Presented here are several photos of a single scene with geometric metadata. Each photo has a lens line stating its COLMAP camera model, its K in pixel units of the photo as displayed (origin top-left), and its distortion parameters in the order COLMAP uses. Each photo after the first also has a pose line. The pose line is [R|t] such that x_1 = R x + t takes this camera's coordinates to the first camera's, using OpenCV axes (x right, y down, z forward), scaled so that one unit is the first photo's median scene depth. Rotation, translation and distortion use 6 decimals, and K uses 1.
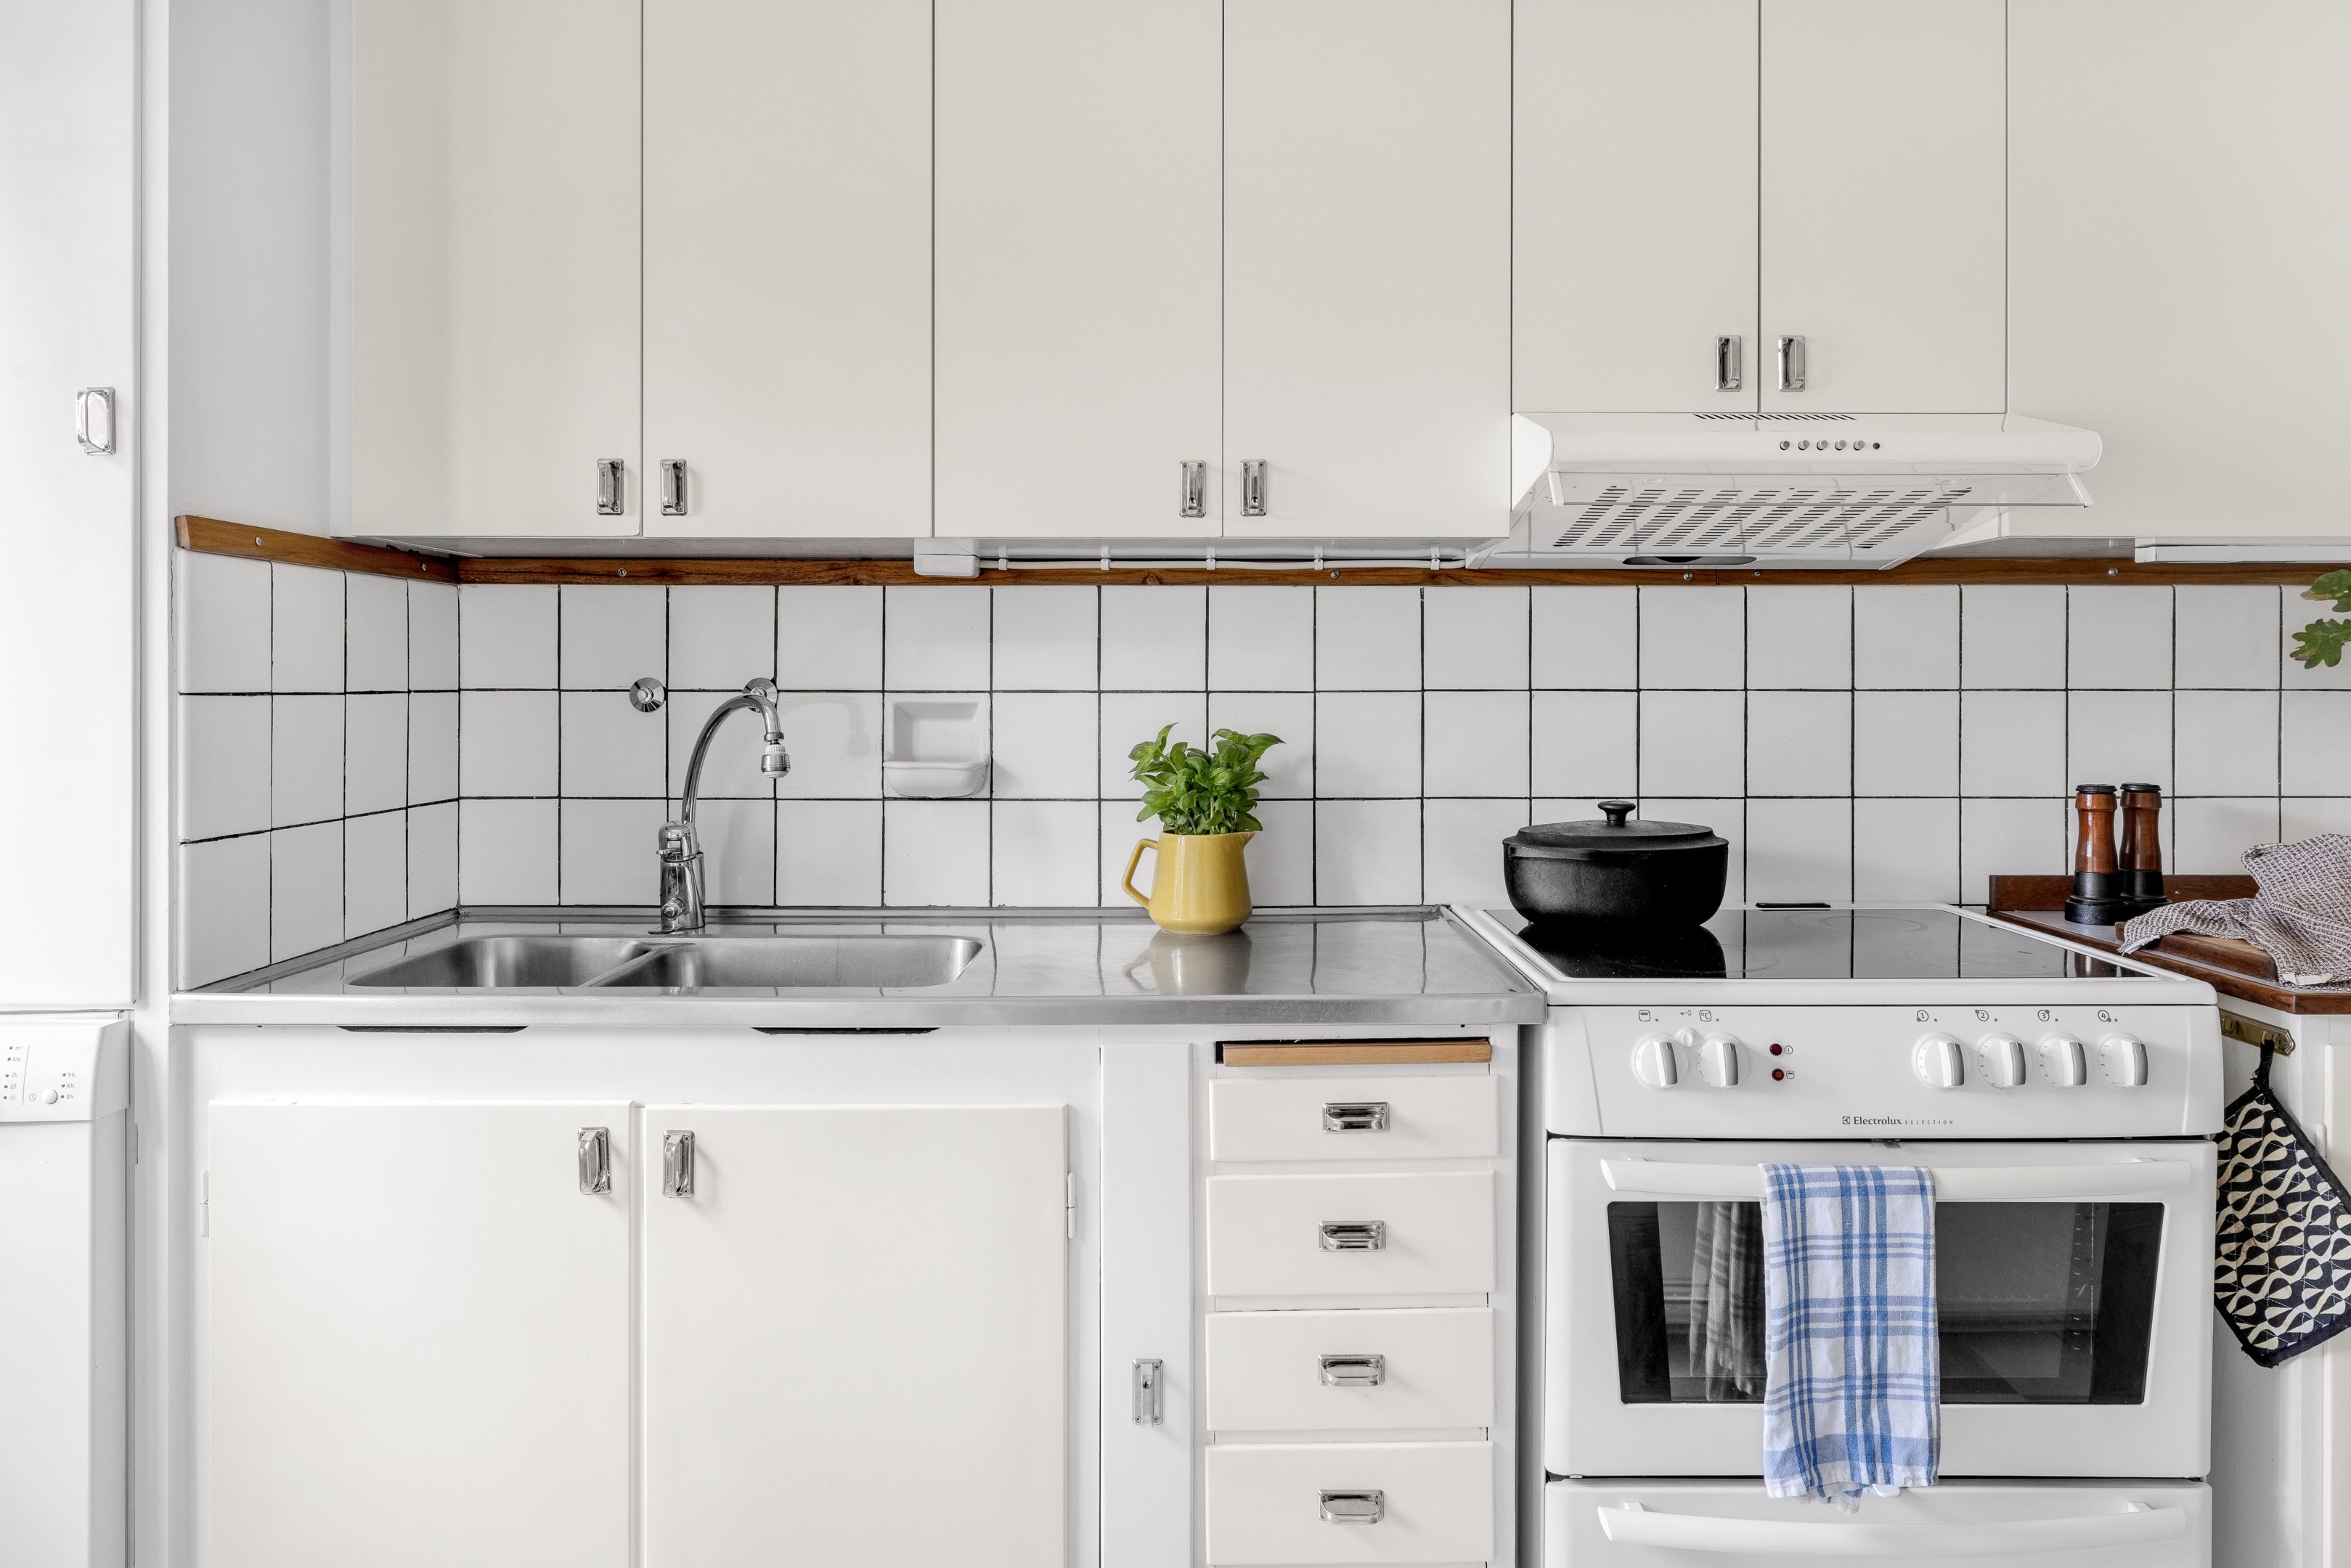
lens RADIAL K [[1597.9, 0, 1181.8], [0, 1597.9, 702.0], [0, 0, 1]] dist [-0.000293, -0.000684]
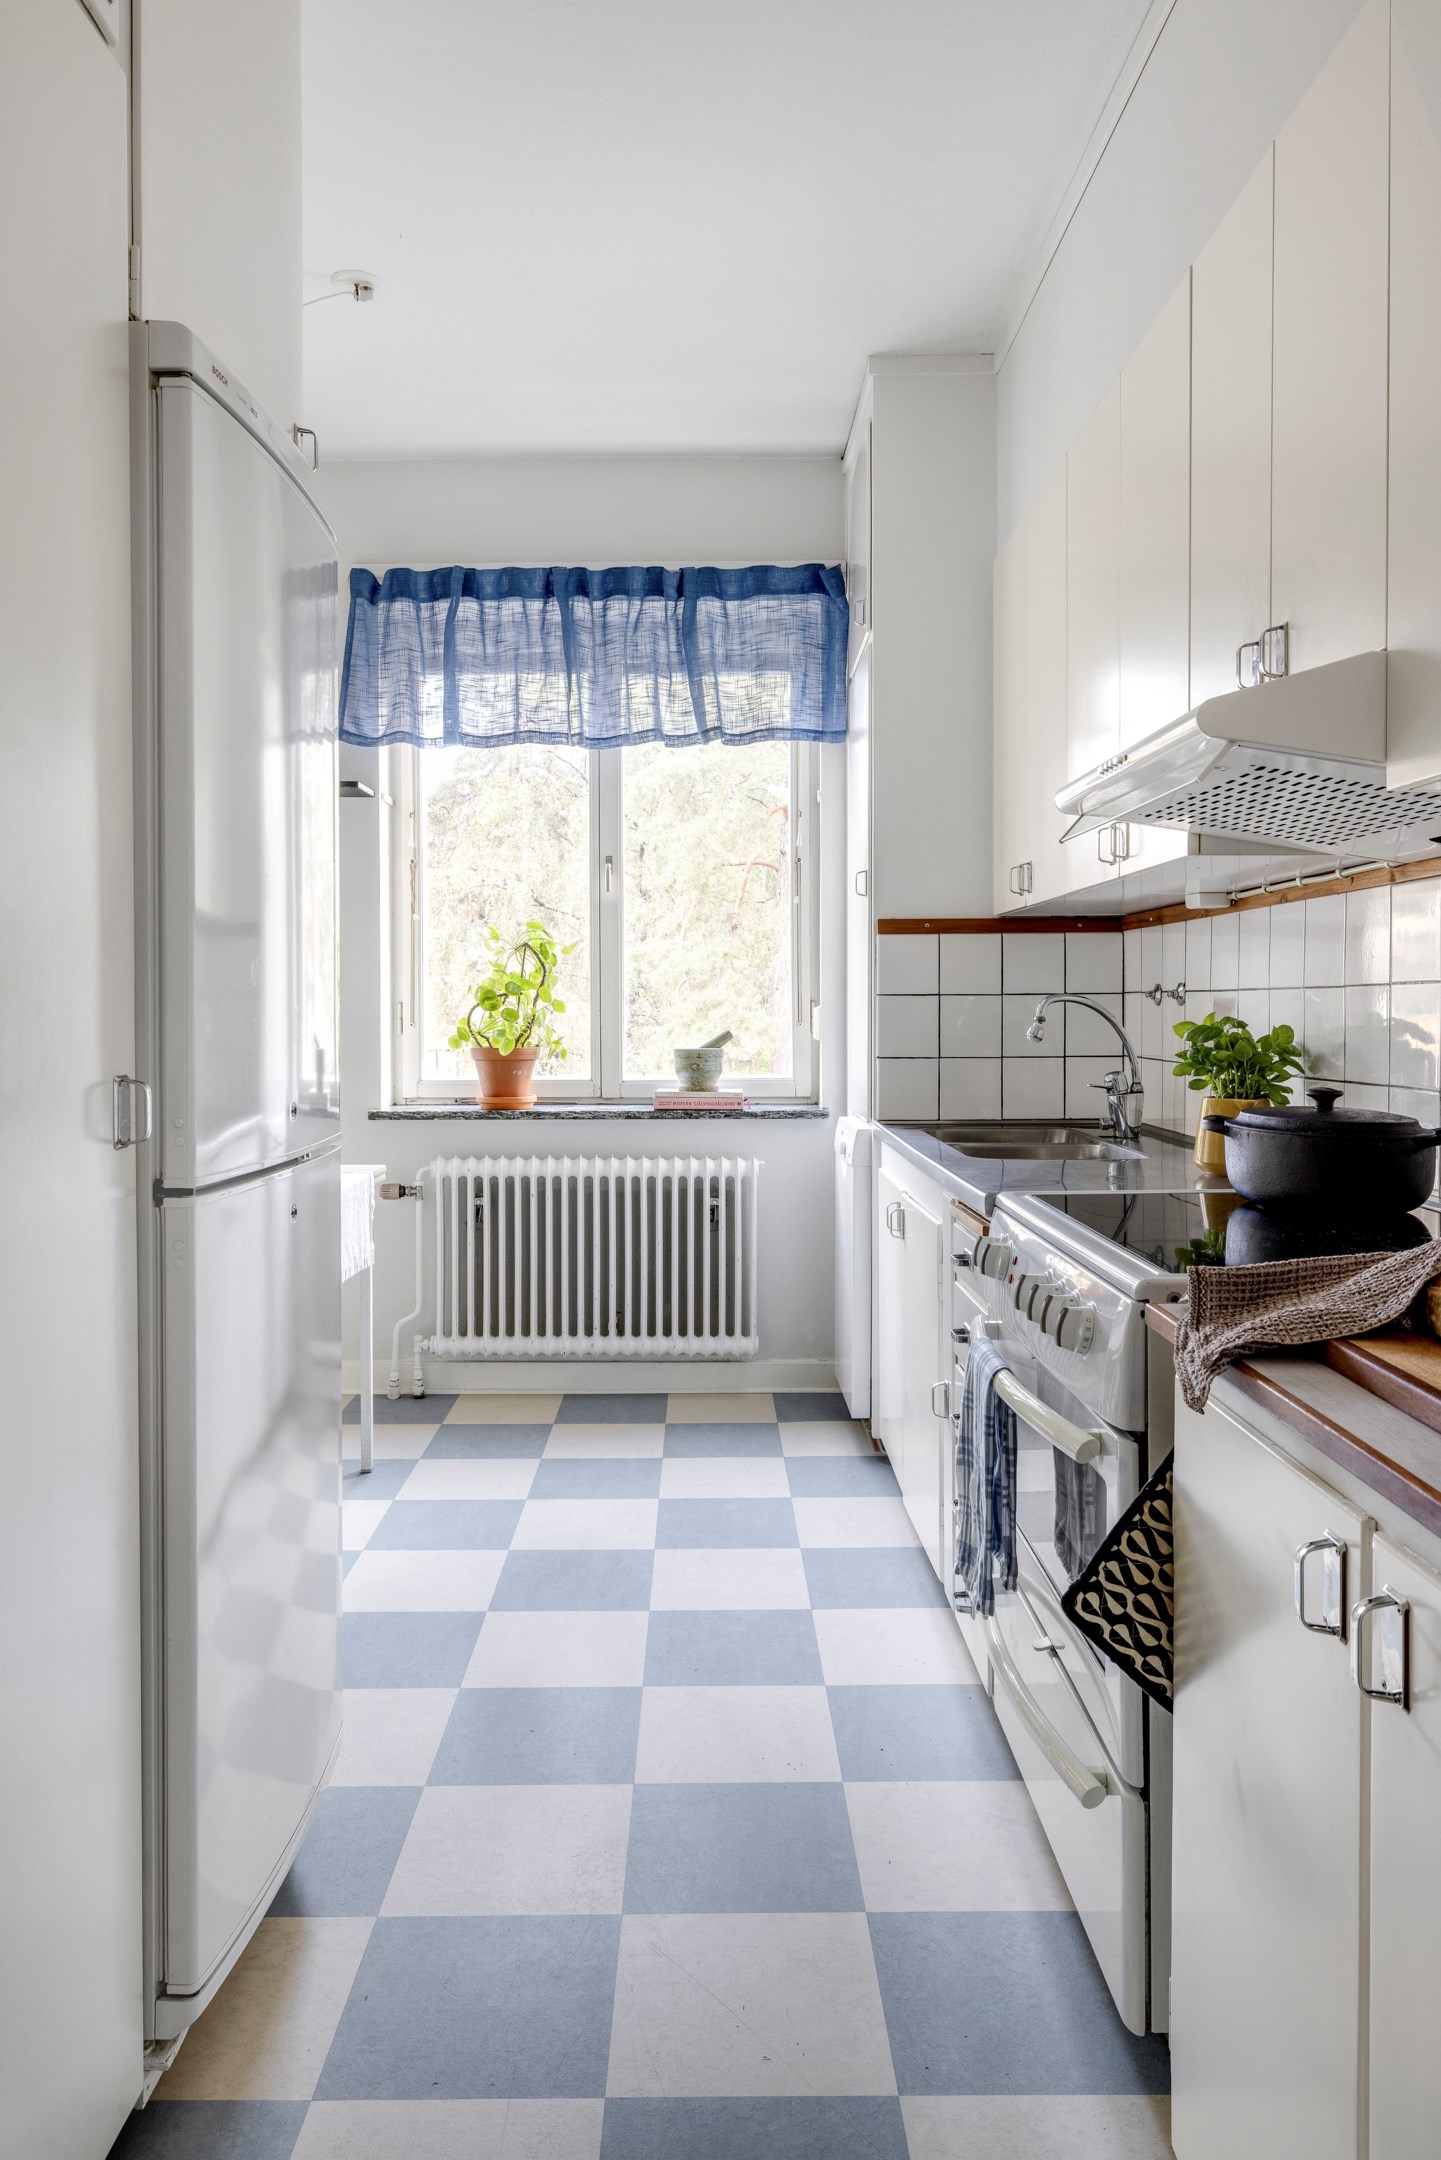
lens RADIAL K [[1411.4, 0, 717.0], [0, 1411.4, 1028.8], [0, 0, 1]] dist [-0.000291, 0.000124]
pose [[0.018157, 0.015505, -0.999715, 1.121769], [-0.006028, 0.999863, 0.015398, 0.011528], [0.999817, 0.005747, 0.018248, 0.560720]]
